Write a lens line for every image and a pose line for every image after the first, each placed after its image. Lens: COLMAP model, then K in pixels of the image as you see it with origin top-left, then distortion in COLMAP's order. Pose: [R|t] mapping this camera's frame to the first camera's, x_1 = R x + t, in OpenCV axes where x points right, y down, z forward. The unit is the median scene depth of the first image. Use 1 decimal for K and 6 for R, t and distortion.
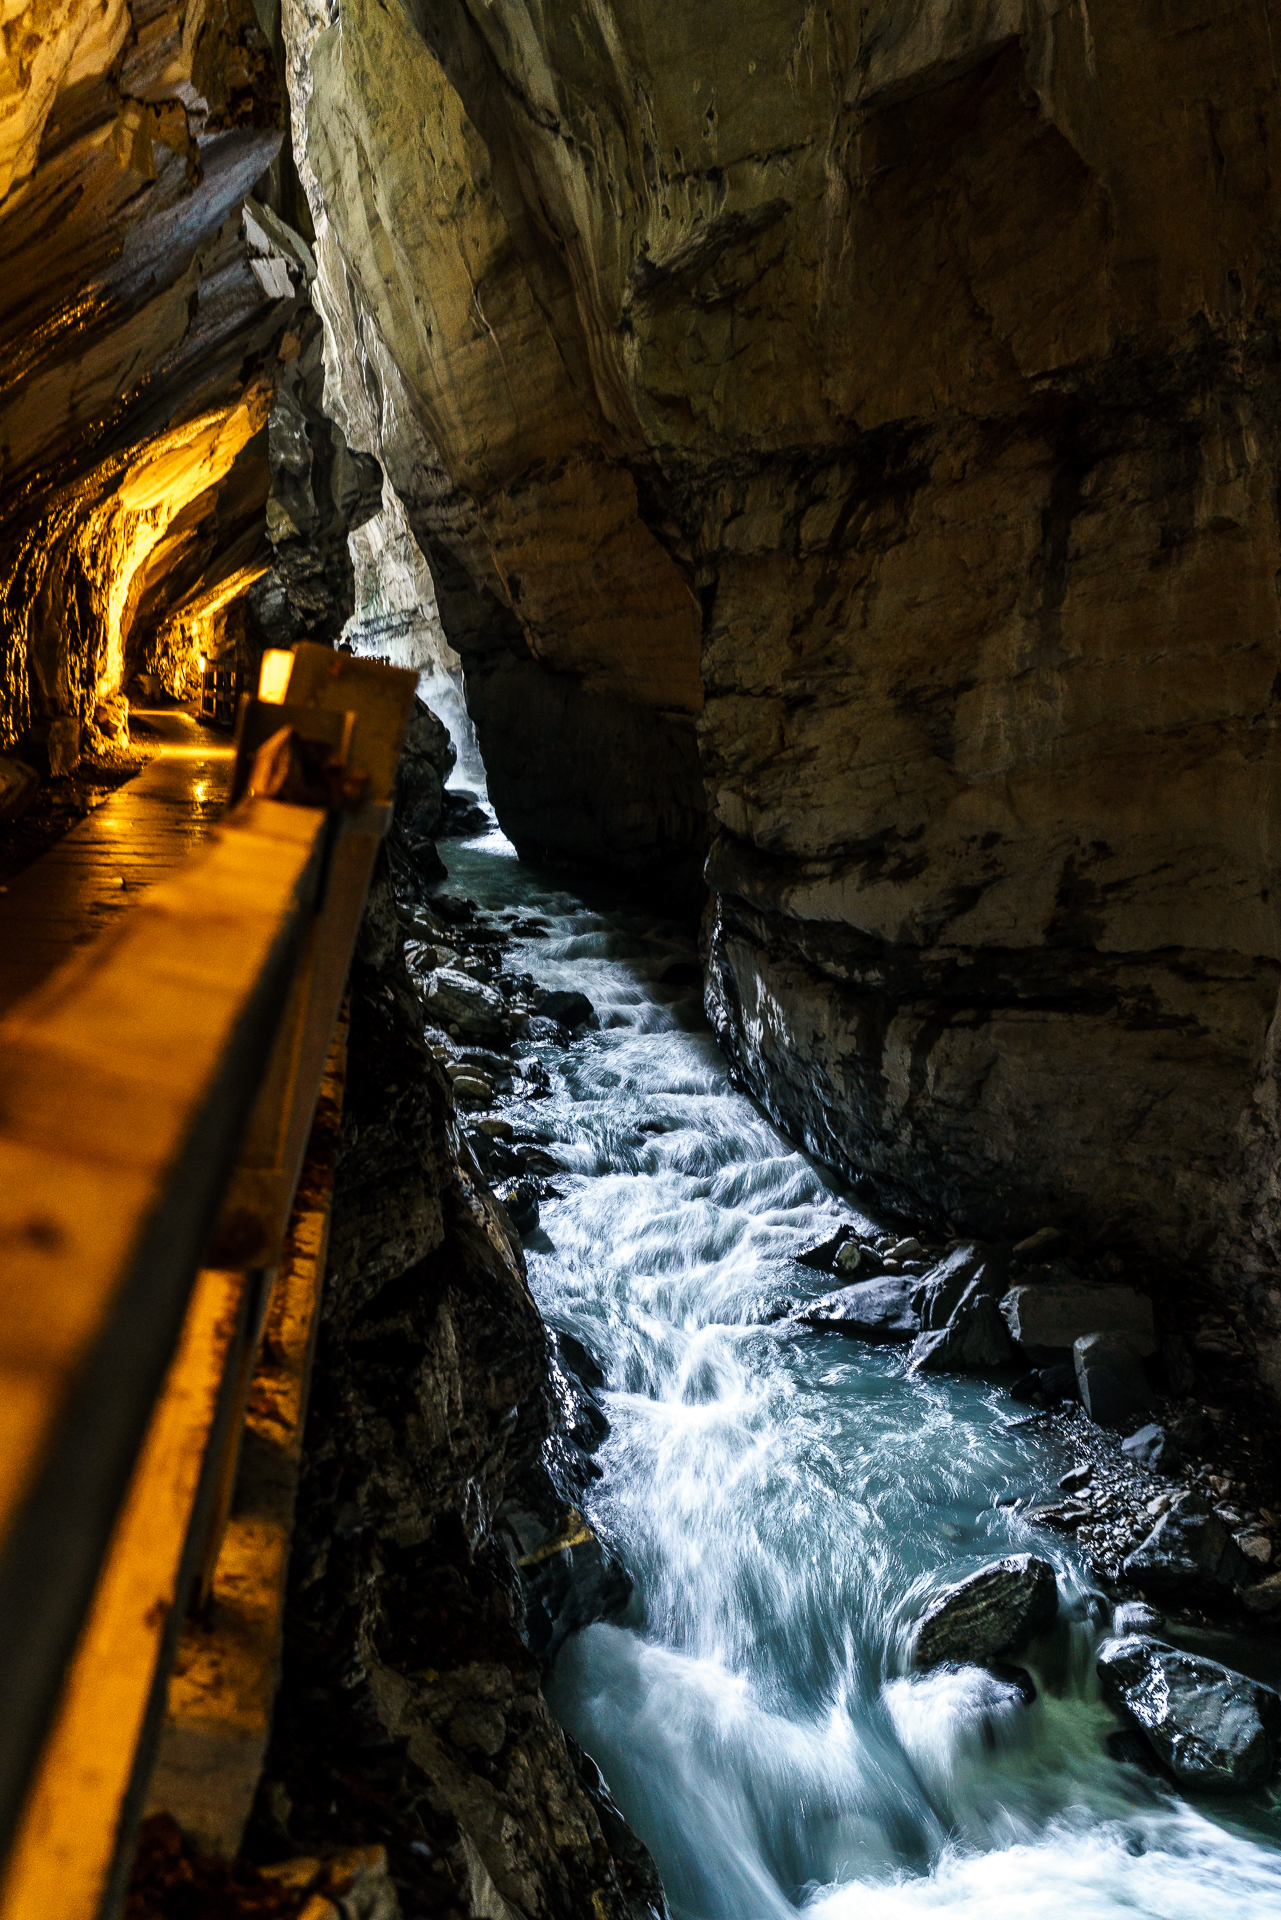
lens RADIAL K [[1899.3, 0, 641.3], [0, 1899.3, 961.7], [0, 0, 1]] dist [-0.006088, 0.000000]
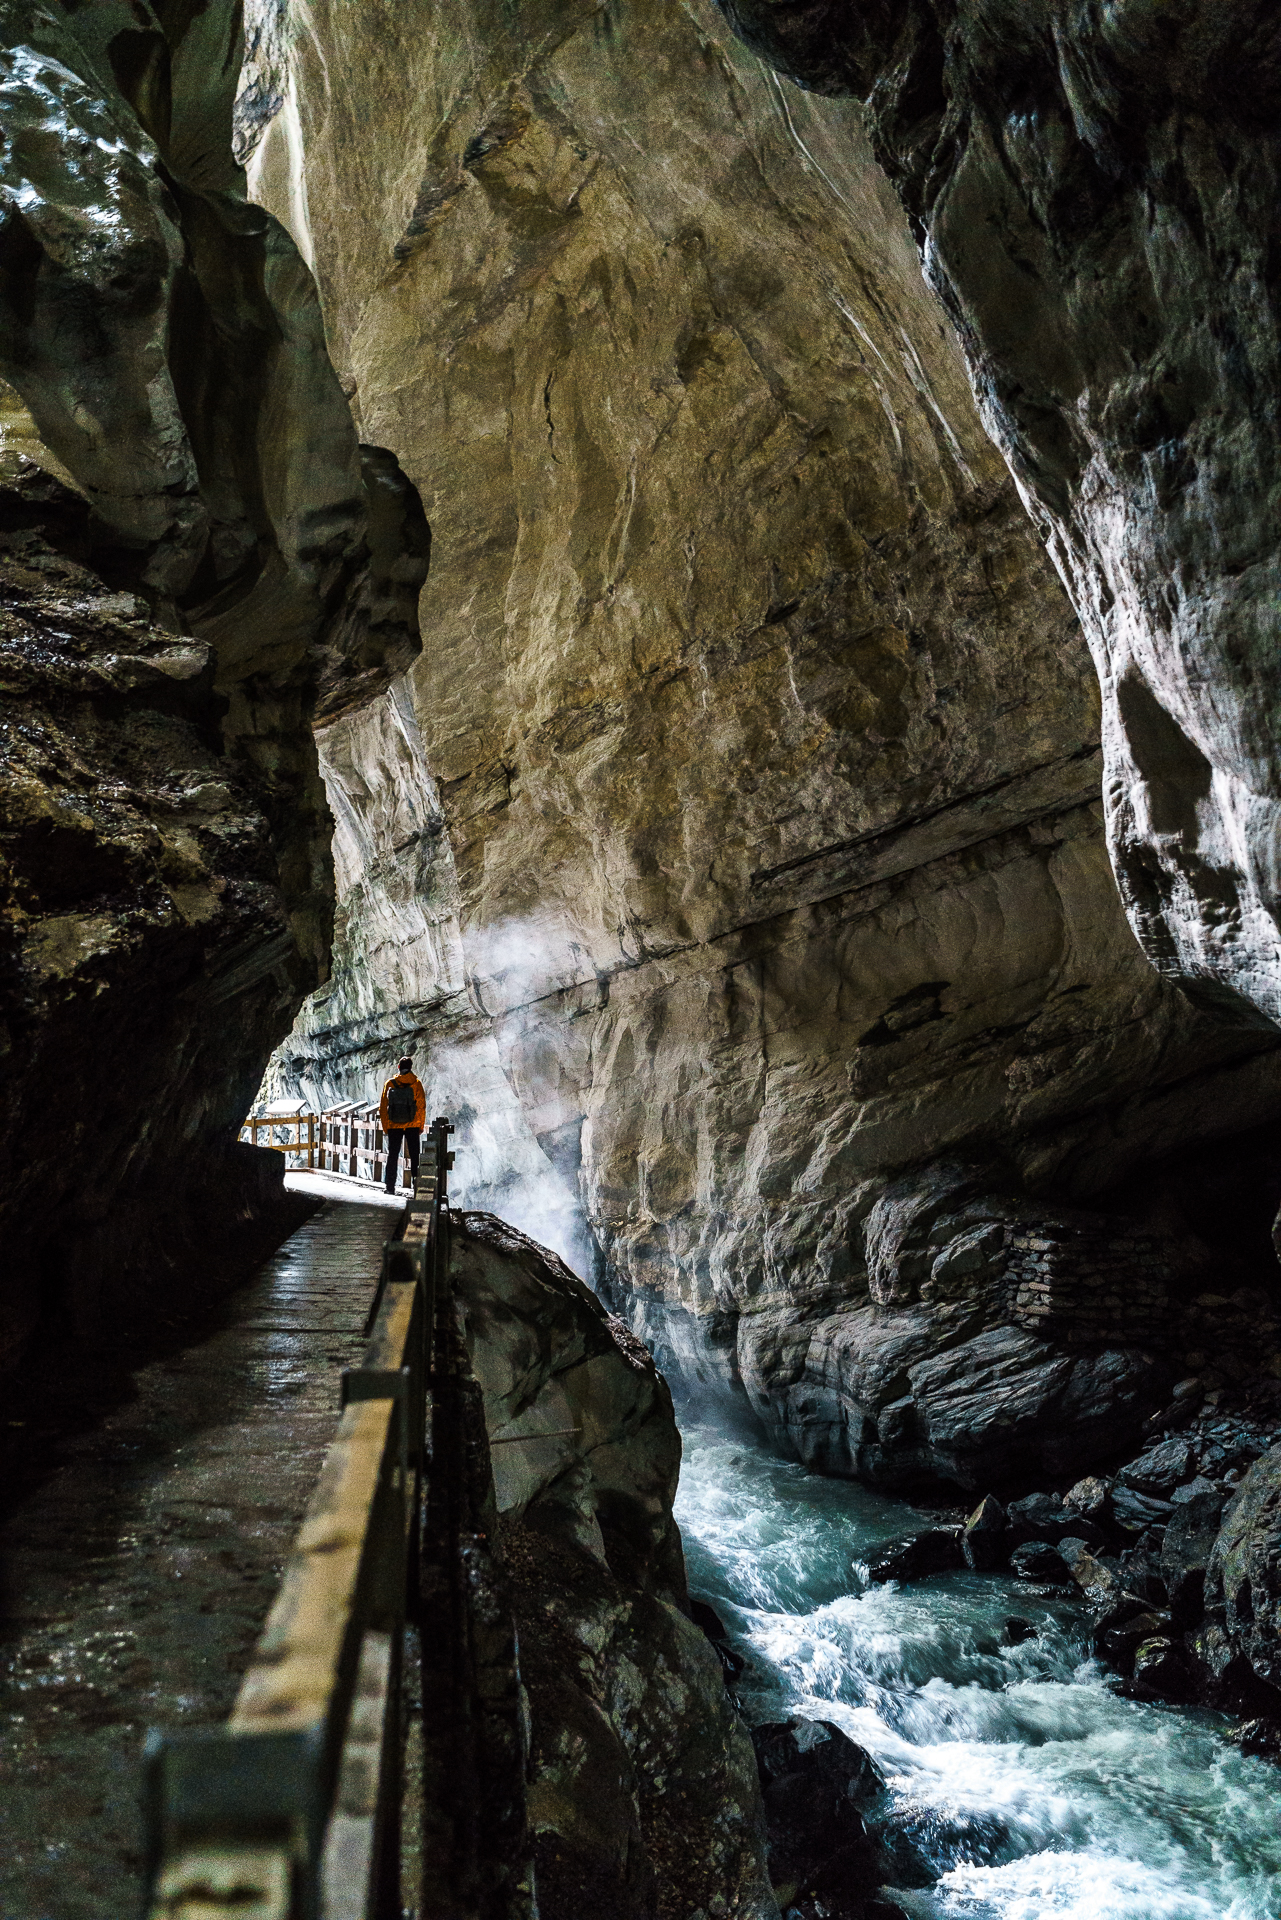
lens RADIAL K [[1899.3, 0, 641.6], [0, 1899.3, 959.0], [0, 0, 1]] dist [-0.006088, 0.000000]
pose [[0.998972, -0.013610, 0.043250, -0.114576], [0.022900, 0.974731, -0.222205, -0.118872], [-0.039133, 0.222967, 0.974040, 0.705440]]
